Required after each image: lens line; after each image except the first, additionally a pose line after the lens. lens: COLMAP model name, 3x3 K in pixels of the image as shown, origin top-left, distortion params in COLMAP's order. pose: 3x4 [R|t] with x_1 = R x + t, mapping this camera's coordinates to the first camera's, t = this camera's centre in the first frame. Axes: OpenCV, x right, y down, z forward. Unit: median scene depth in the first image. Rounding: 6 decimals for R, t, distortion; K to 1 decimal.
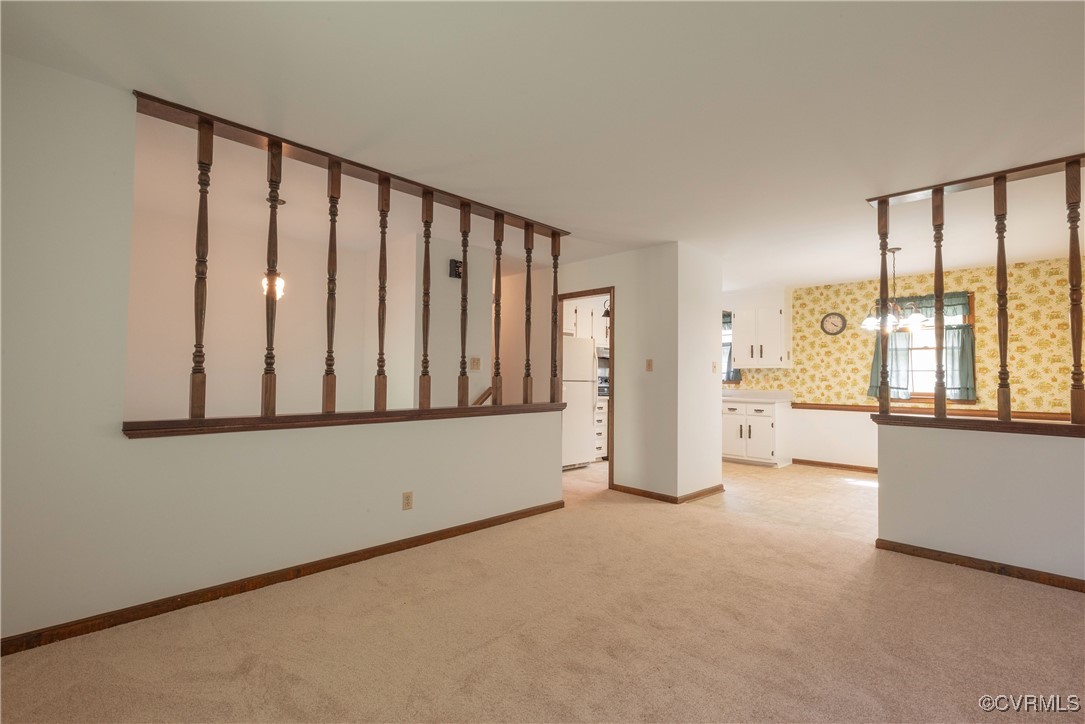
lens RADIAL K [[490.0, 0, 542.5], [0, 490.0, 362.0], [0, 0, 1]] dist [0.002116, 0.000035]
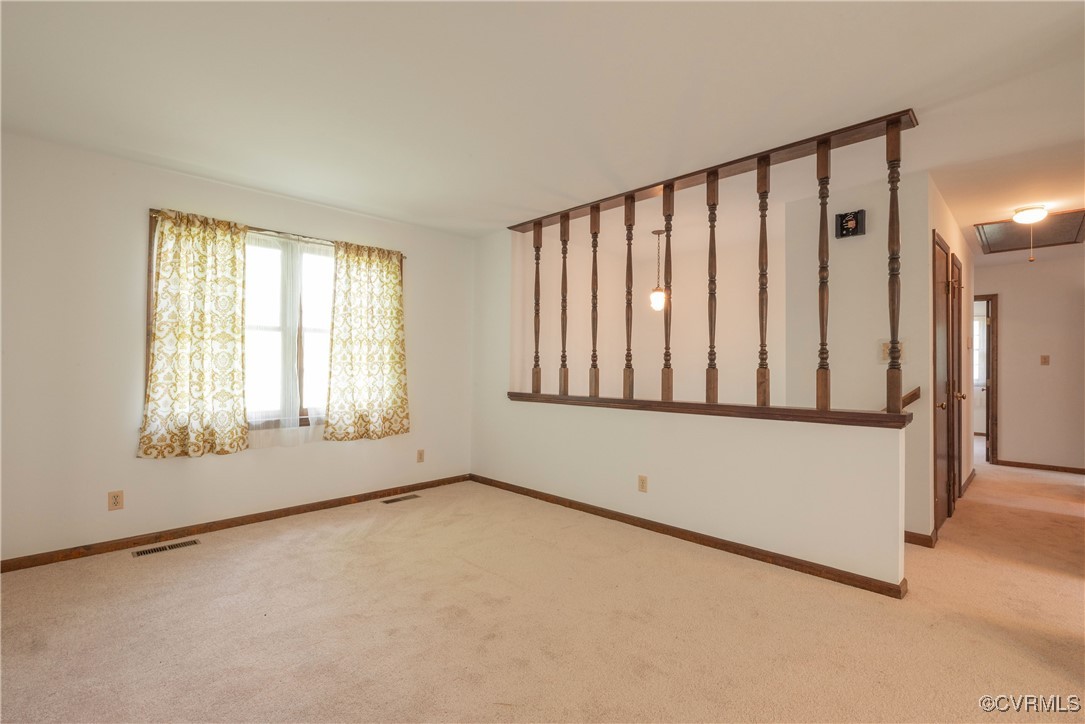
lens RADIAL K [[460.2, 0, 542.5], [0, 460.2, 362.0], [0, 0, 1]] dist [-0.000916, -0.000022]
pose [[0.032967, -0.021150, -0.999233, 0.723284], [0.026250, 0.999450, -0.020288, 0.028177], [0.999112, -0.025561, 0.033504, 0.734975]]
